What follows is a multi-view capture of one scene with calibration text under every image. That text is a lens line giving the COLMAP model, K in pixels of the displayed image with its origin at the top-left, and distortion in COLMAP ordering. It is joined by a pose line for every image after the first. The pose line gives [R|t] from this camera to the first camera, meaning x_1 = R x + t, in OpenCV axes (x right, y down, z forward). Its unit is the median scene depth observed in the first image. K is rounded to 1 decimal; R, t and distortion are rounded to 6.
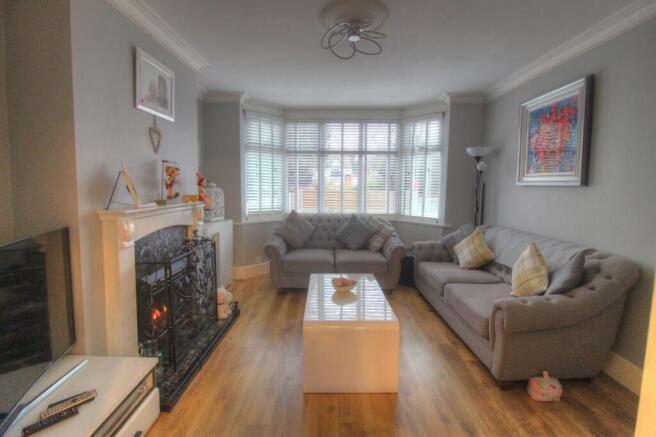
lens RADIAL K [[306.9, 0, 333.1], [0, 306.9, 204.4], [0, 0, 1]] dist [-0.018676, -0.004409]
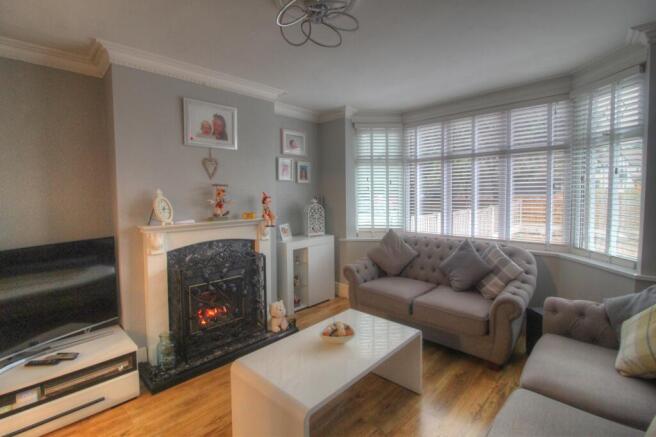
lens RADIAL K [[306.9, 0, 314.9], [0, 306.9, 204.2], [0, 0, 1]] dist [-0.018676, -0.004409]
pose [[0.711218, 0.003811, -0.702961, 0.327910], [-0.026289, 0.999430, -0.021180, -0.029350], [0.702480, 0.033543, 0.710913, 0.241723]]
